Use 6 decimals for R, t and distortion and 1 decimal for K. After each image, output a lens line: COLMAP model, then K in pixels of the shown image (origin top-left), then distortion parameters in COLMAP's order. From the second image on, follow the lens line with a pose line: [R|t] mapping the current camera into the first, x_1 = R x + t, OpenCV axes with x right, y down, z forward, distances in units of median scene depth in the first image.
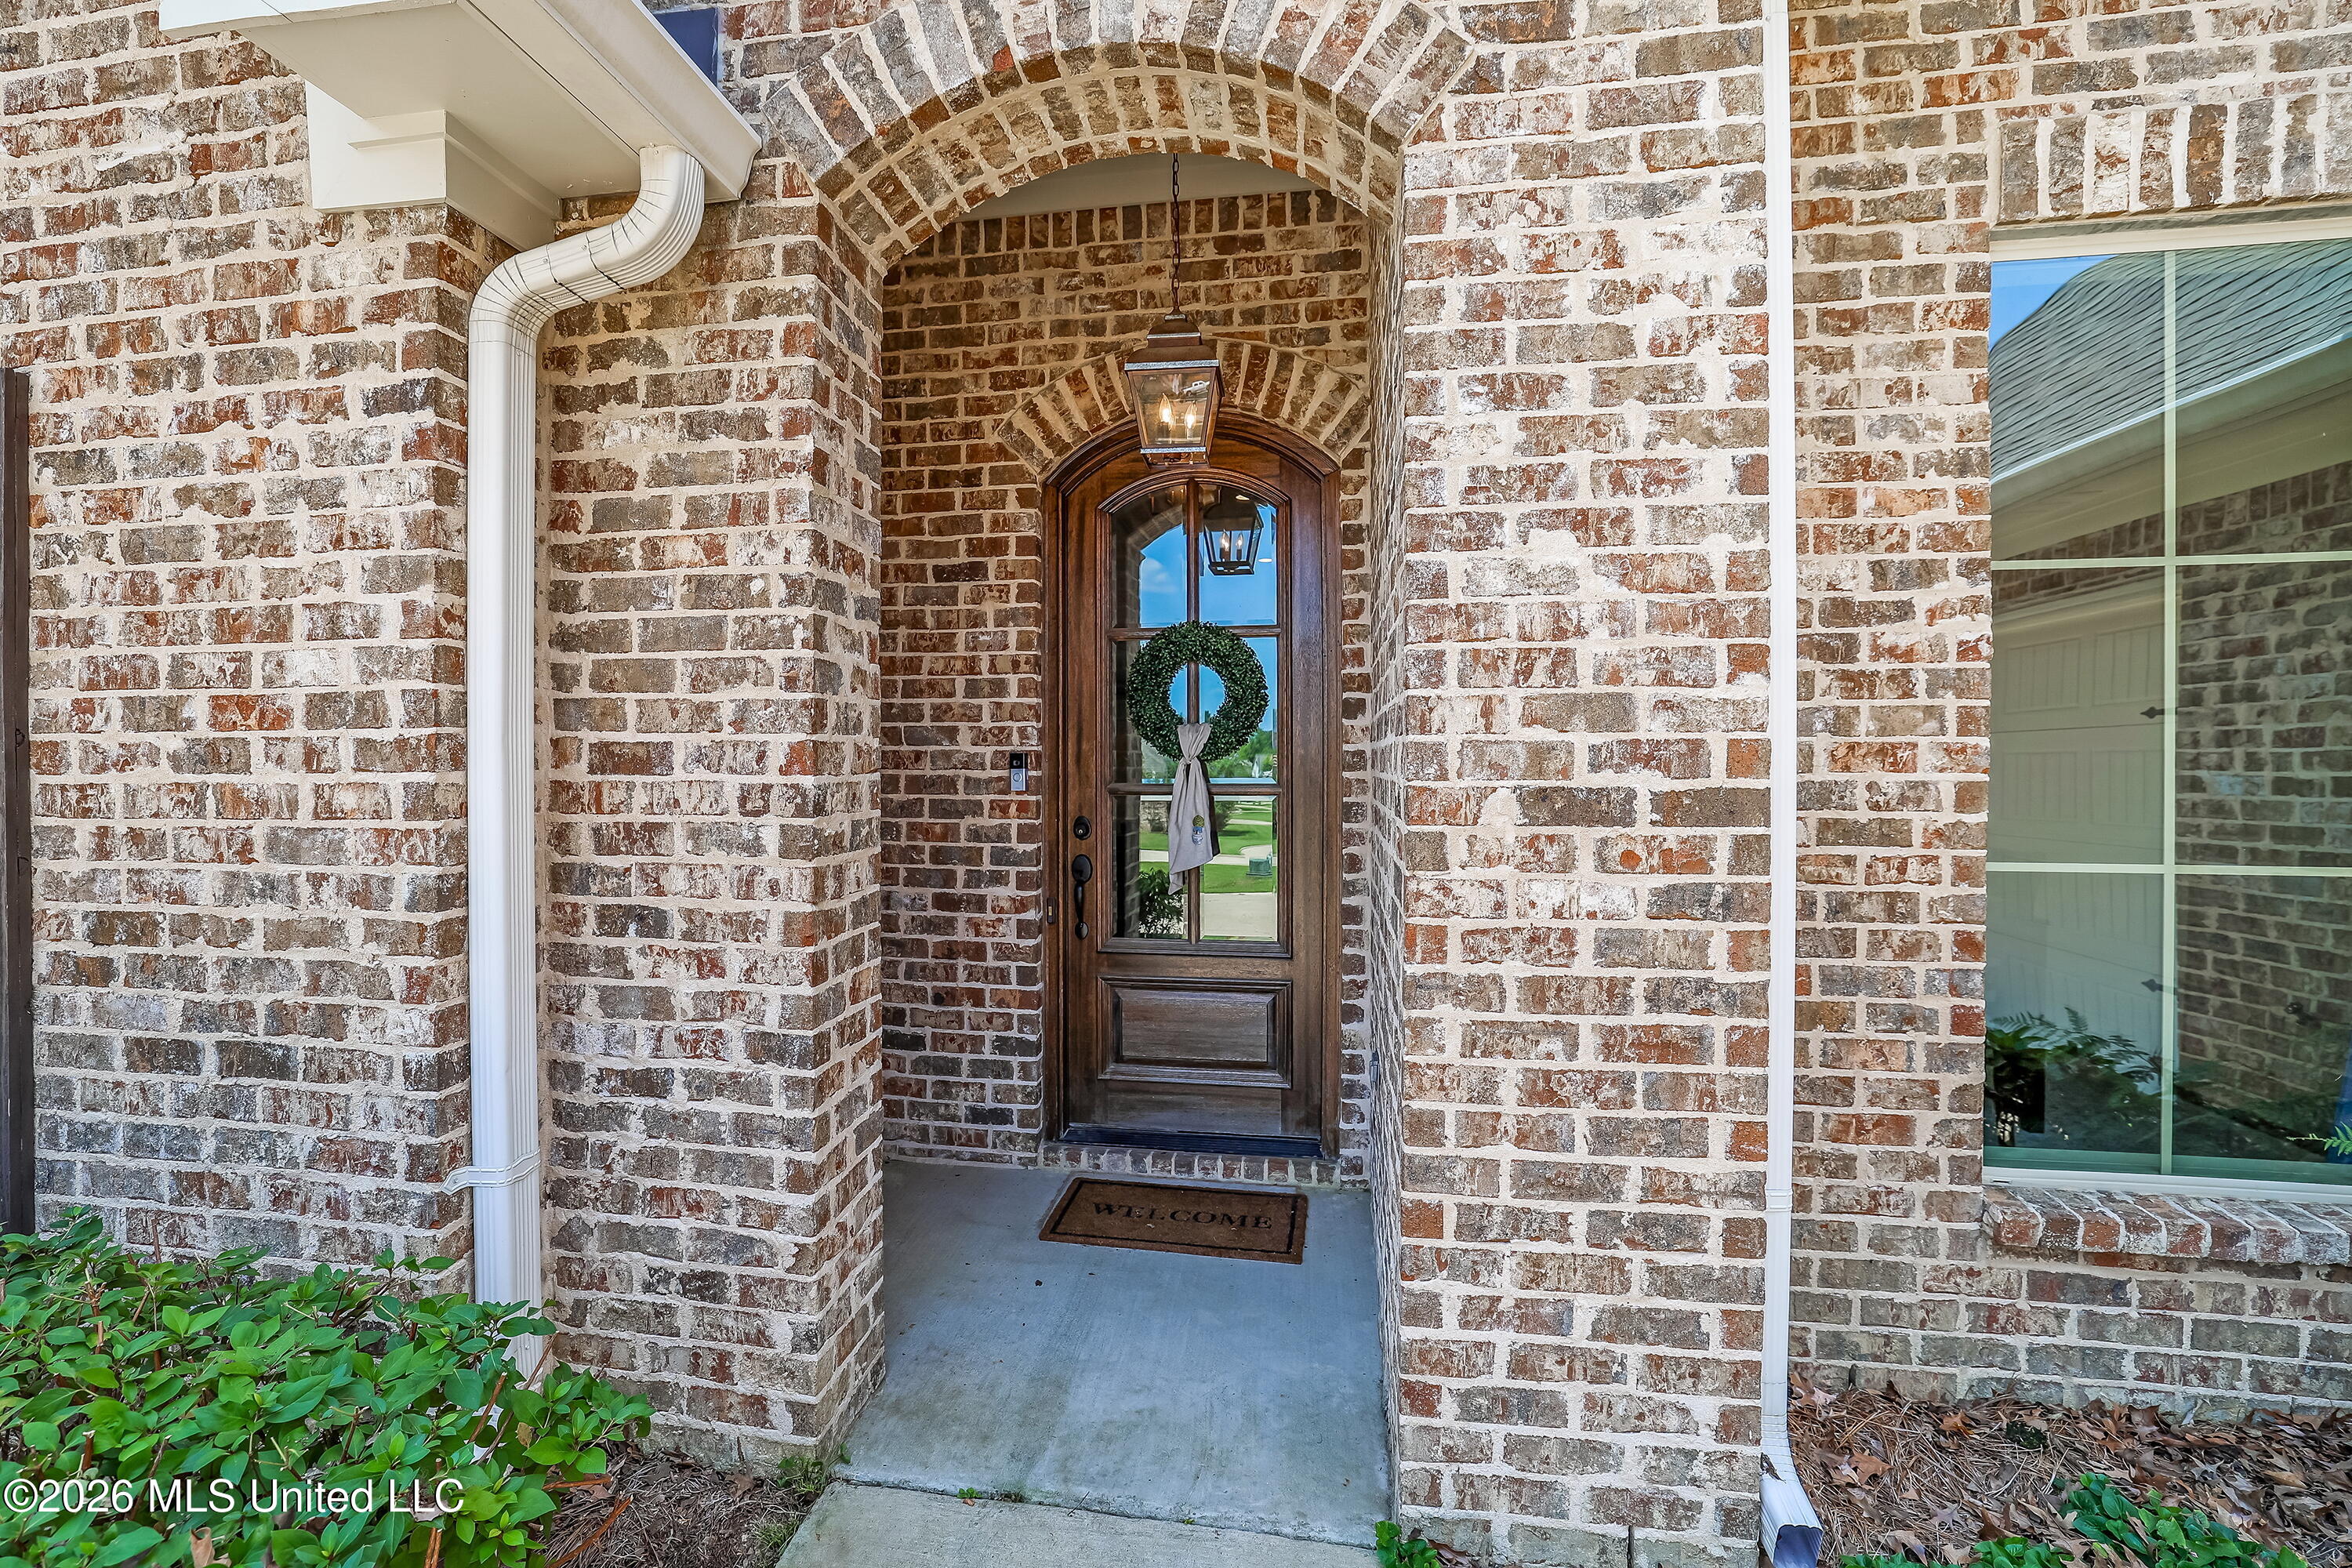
lens RADIAL K [[1014.2, 0, 1140.0], [0, 1014.2, 778.1], [0, 0, 1]] dist [-0.053629, 0.021147]
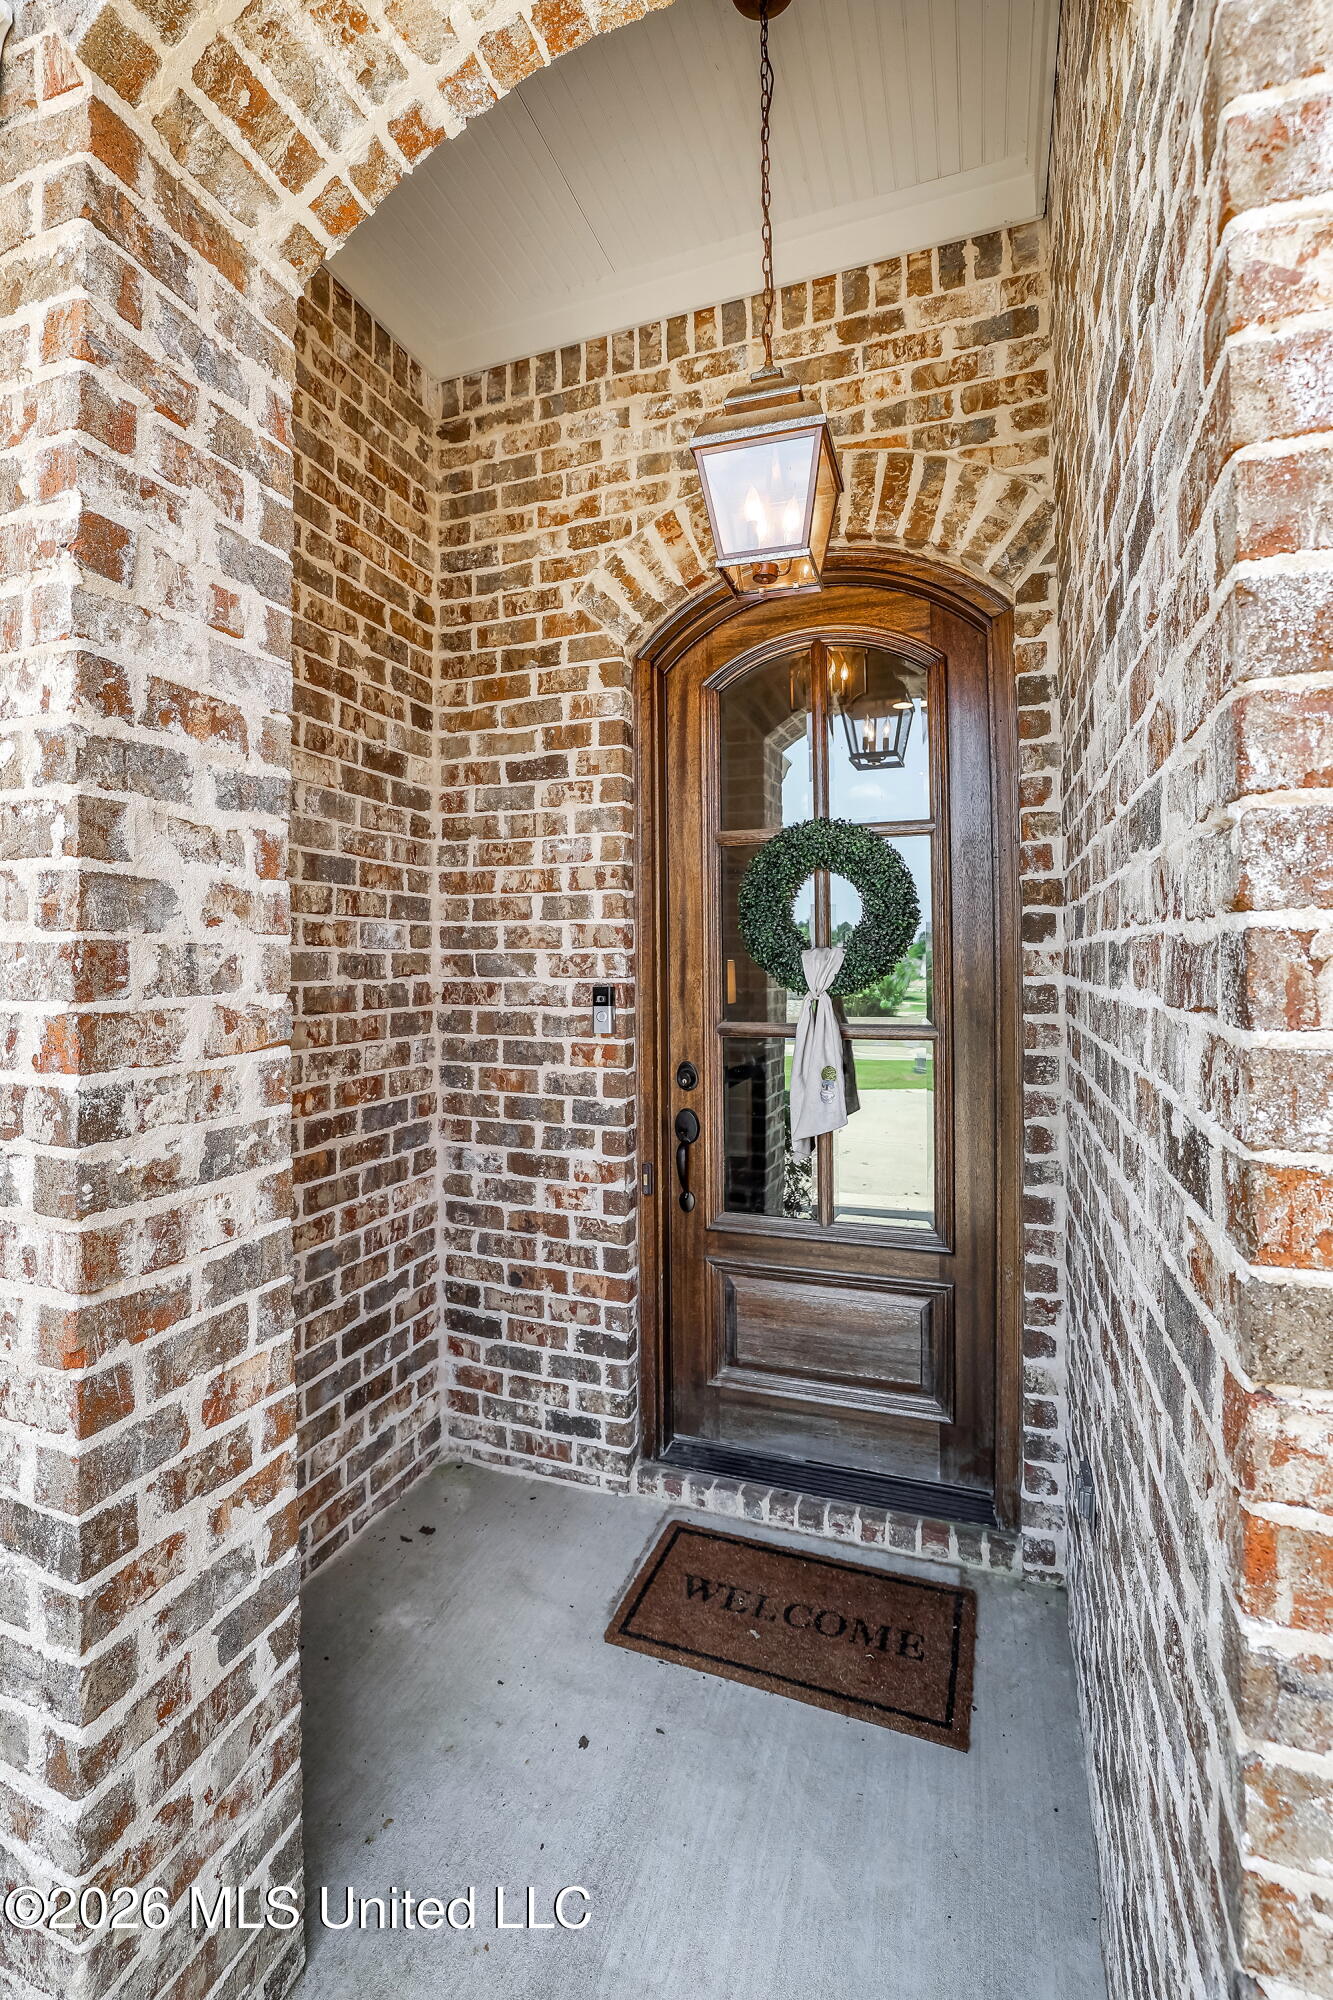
lens RADIAL K [[862.4, 0, 671.5], [0, 862.4, 957.0], [0, 0, 1]] dist [-0.053629, 0.021147]
pose [[0.985204, -0.007307, -0.171230, 0.053974], [0.003407, 0.999728, -0.023063, -0.033191], [0.171352, 0.022139, 0.984961, 0.335834]]
